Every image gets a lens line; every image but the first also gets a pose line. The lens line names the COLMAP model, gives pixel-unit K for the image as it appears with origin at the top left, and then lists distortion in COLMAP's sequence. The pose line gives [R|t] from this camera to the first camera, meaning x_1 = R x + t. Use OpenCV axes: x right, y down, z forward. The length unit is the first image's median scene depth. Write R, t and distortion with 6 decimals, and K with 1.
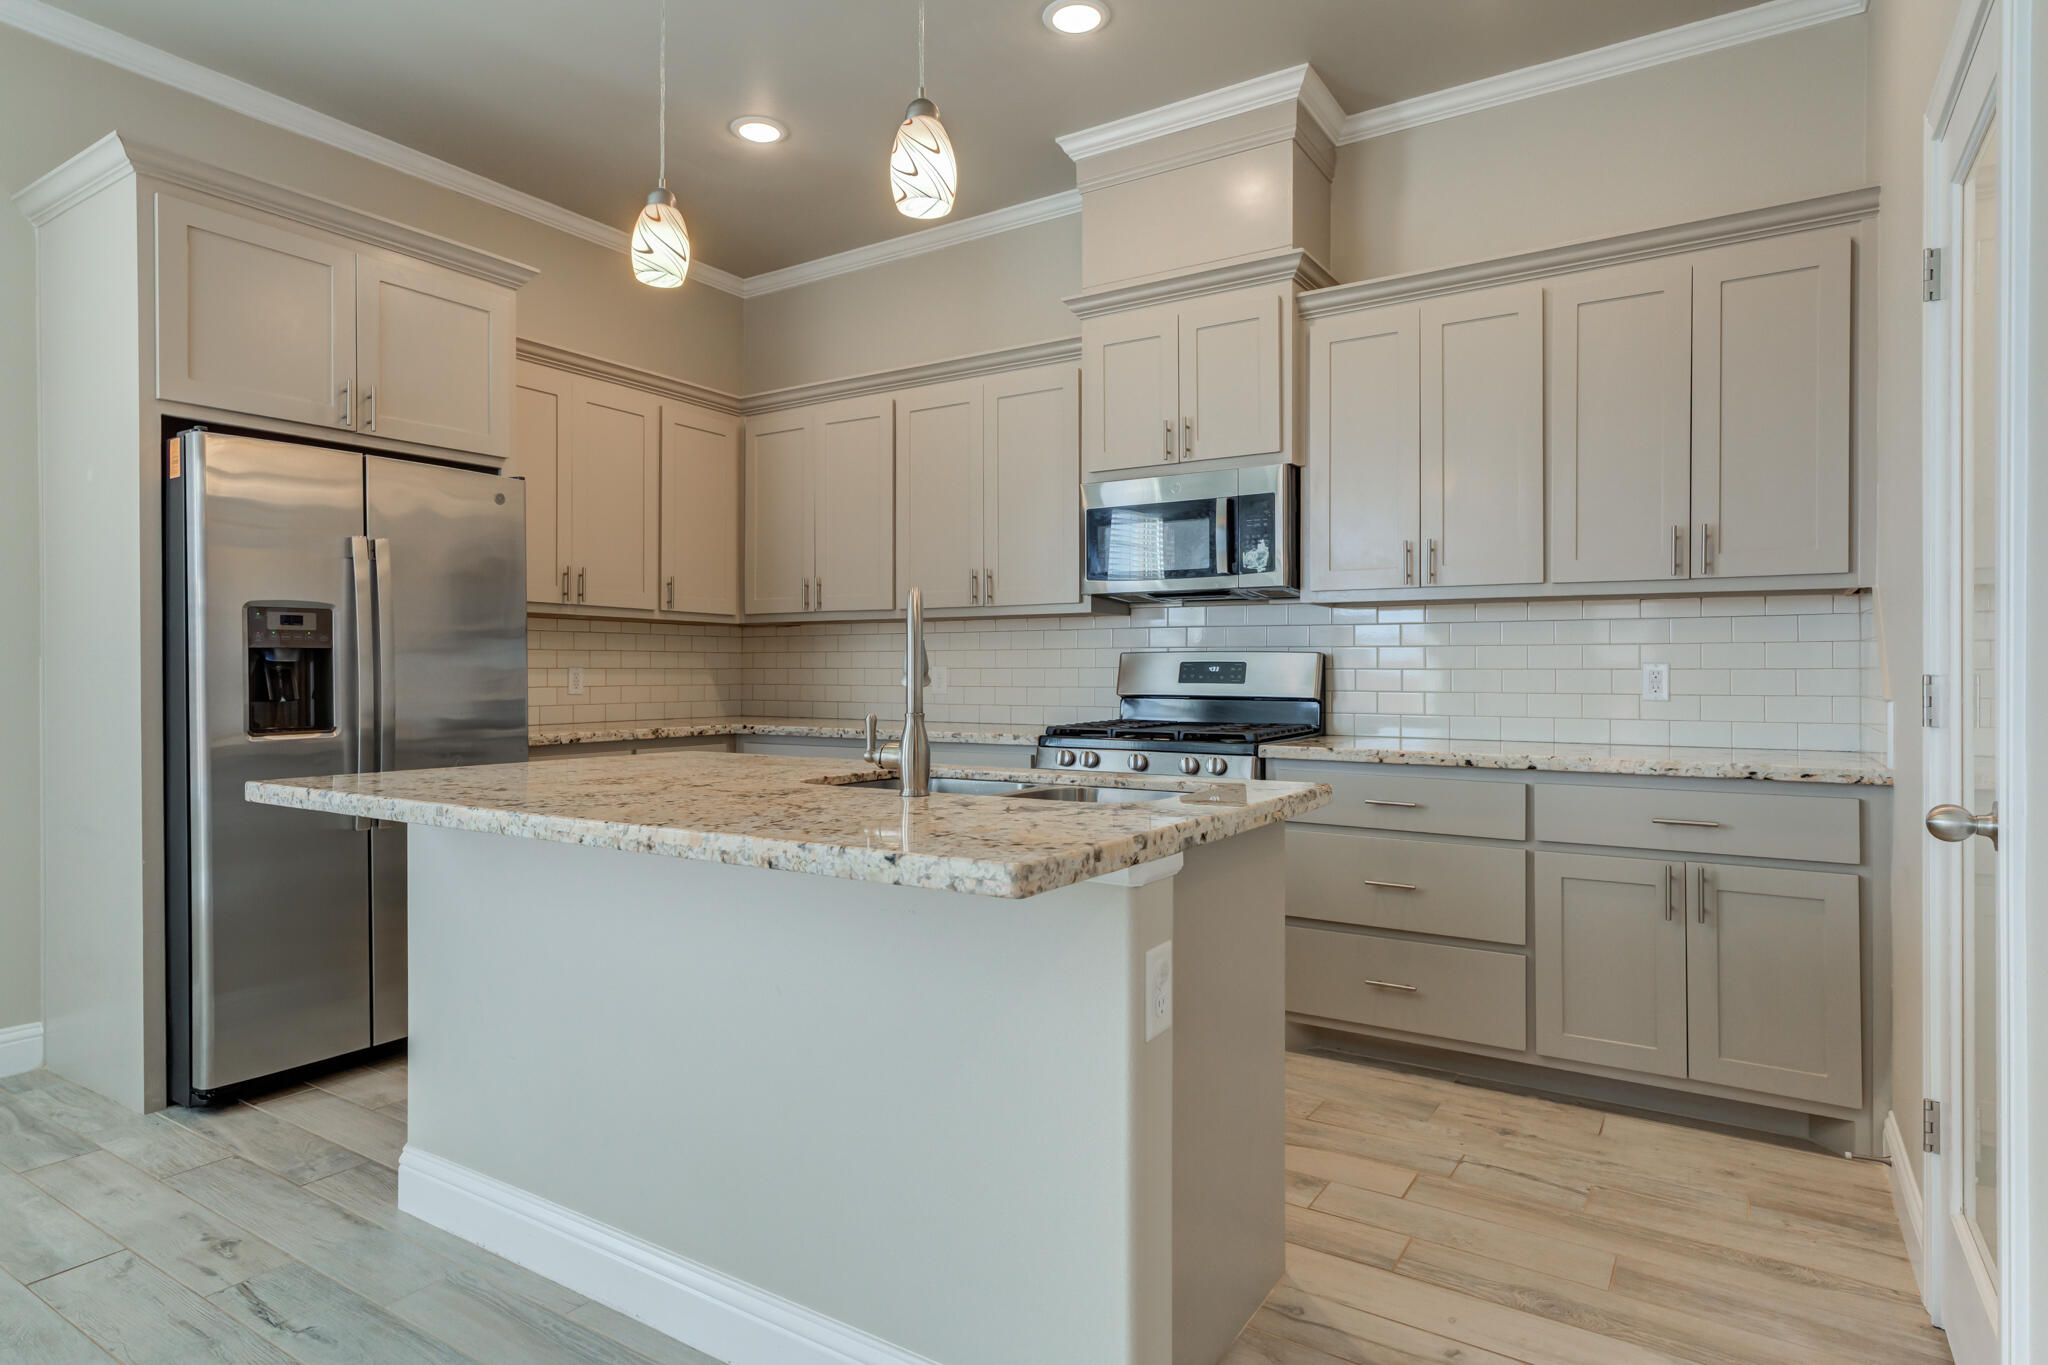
lens RADIAL K [[1084.8, 0, 1030.3], [0, 1084.8, 663.9], [0, 0, 1]] dist [-0.000440, 0.002302]
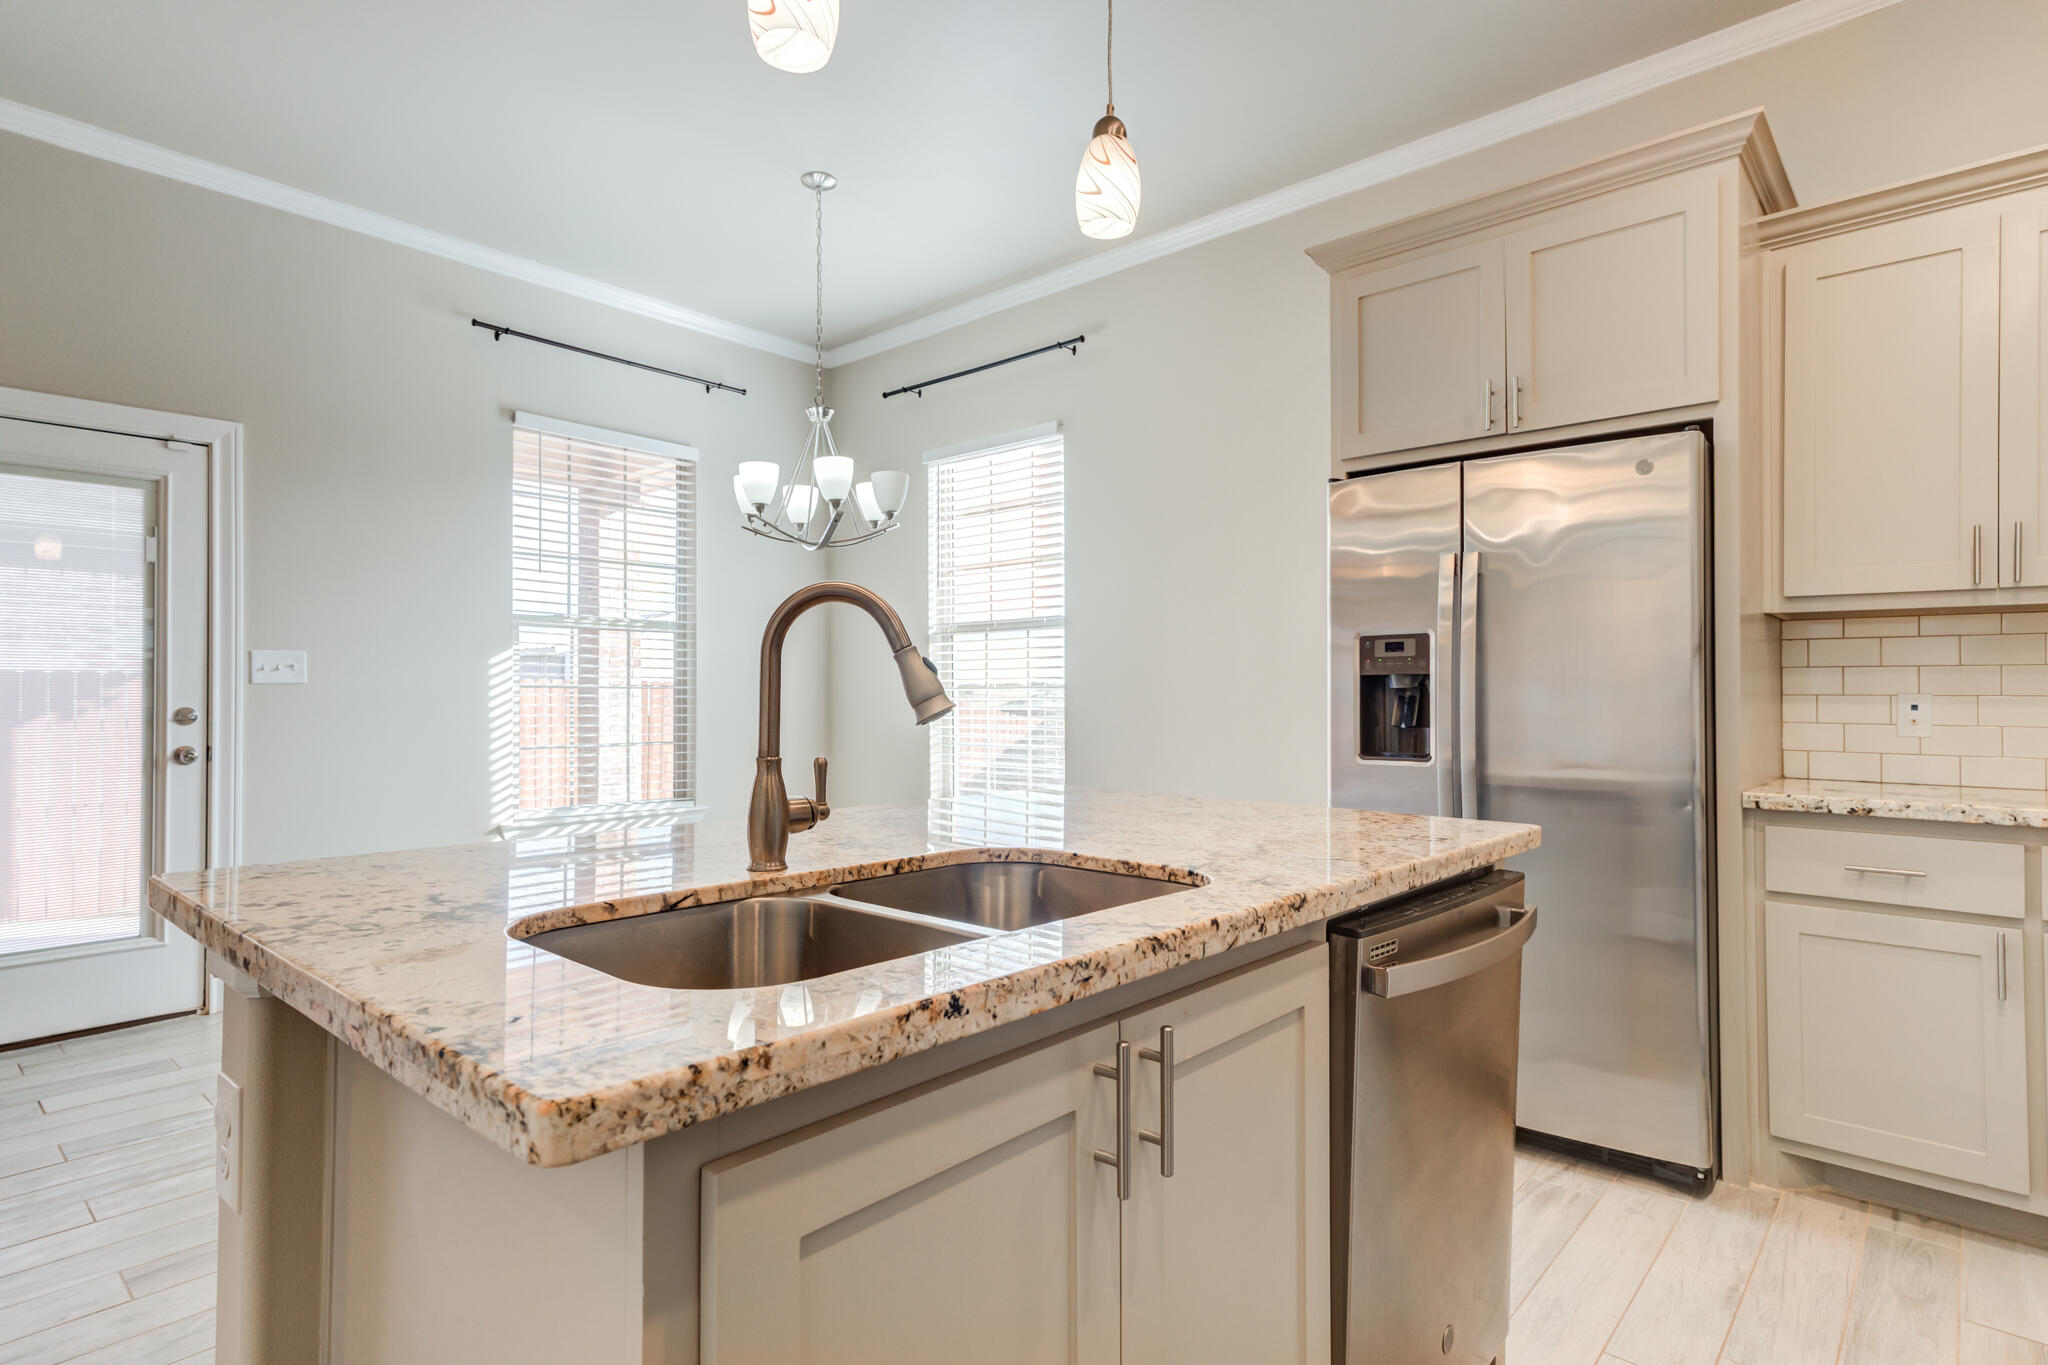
lens RADIAL K [[1066.1, 0, 1008.3], [0, 1066.1, 678.7], [0, 0, 1]] dist [0.011539, 0.001444]
pose [[-0.164943, -0.013615, -0.986209, 0.298947], [0.002180, 0.999897, -0.014168, 0.002091], [0.986301, -0.004487, -0.164897, 0.681678]]
